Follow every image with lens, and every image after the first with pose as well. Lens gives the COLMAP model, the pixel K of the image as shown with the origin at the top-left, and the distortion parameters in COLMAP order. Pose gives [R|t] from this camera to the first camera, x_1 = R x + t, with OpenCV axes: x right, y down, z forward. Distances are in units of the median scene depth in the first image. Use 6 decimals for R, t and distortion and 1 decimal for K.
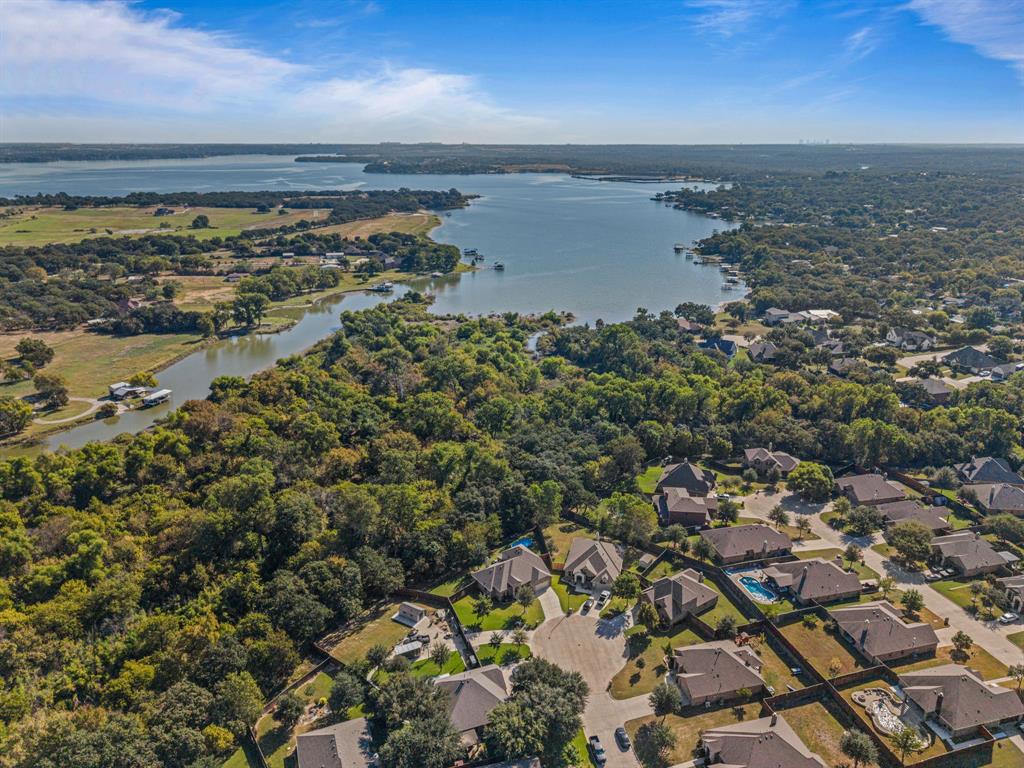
lens RADIAL K [[680.0, 0, 512.0], [0, 680.0, 384.0], [0, 0, 1]] dist [0.052838, -0.056471]
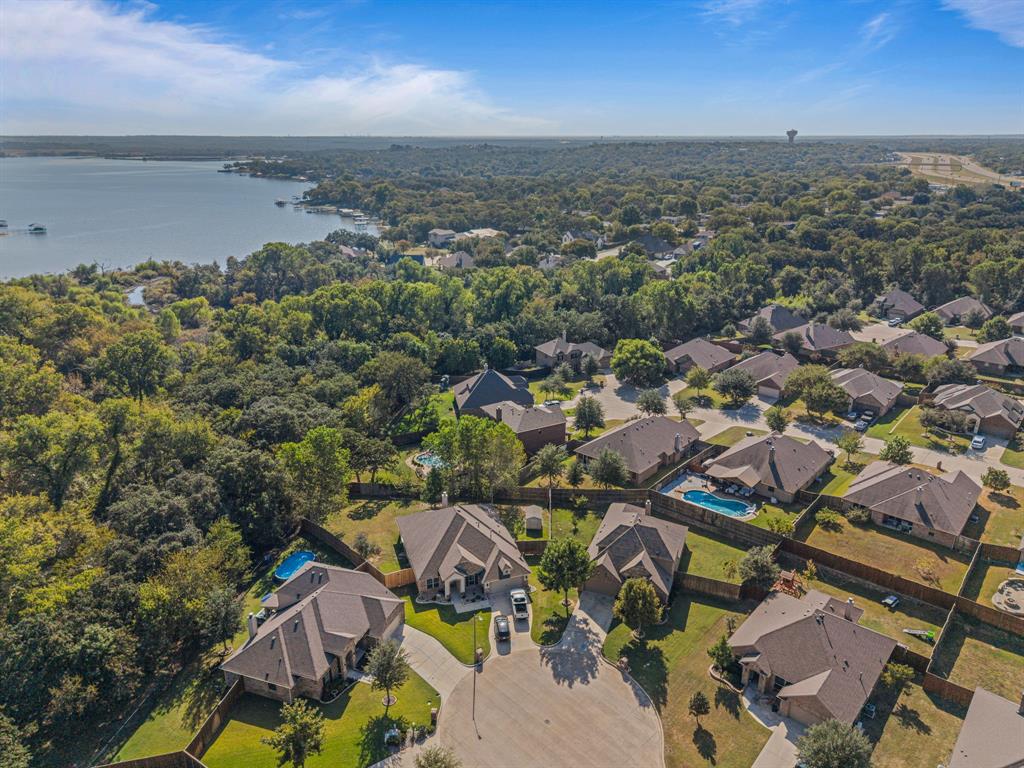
lens RADIAL K [[692.6, 0, 498.7], [0, 692.6, 382.6], [0, 0, 1]] dist [0.034067, -0.032436]
pose [[0.831260, -0.182369, 0.525118, -0.104726], [0.184869, 0.981578, 0.048247, 0.117351], [-0.524243, 0.056972, 0.849661, 0.525248]]
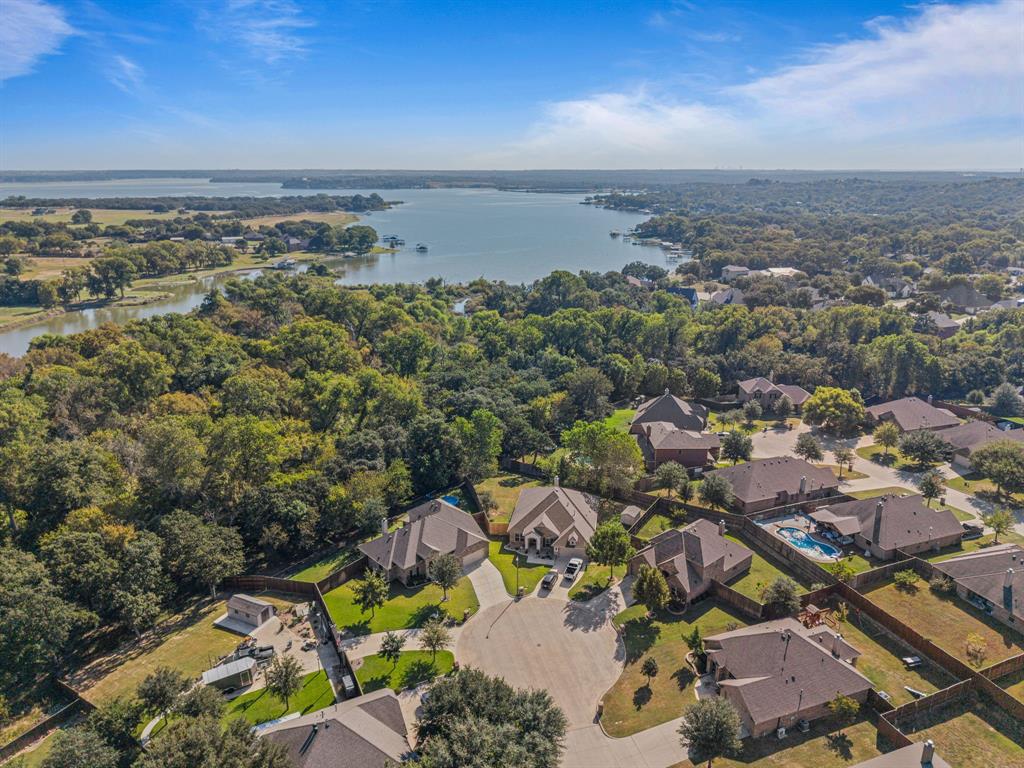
lens RADIAL K [[680.0, 0, 512.0], [0, 680.0, 384.0], [0, 0, 1]] dist [0.052838, -0.056471]
pose [[0.994732, -0.028642, 0.098423, 0.020745], [0.032562, 0.998730, -0.038457, 0.153496], [-0.097196, 0.041459, 0.994401, 0.351198]]
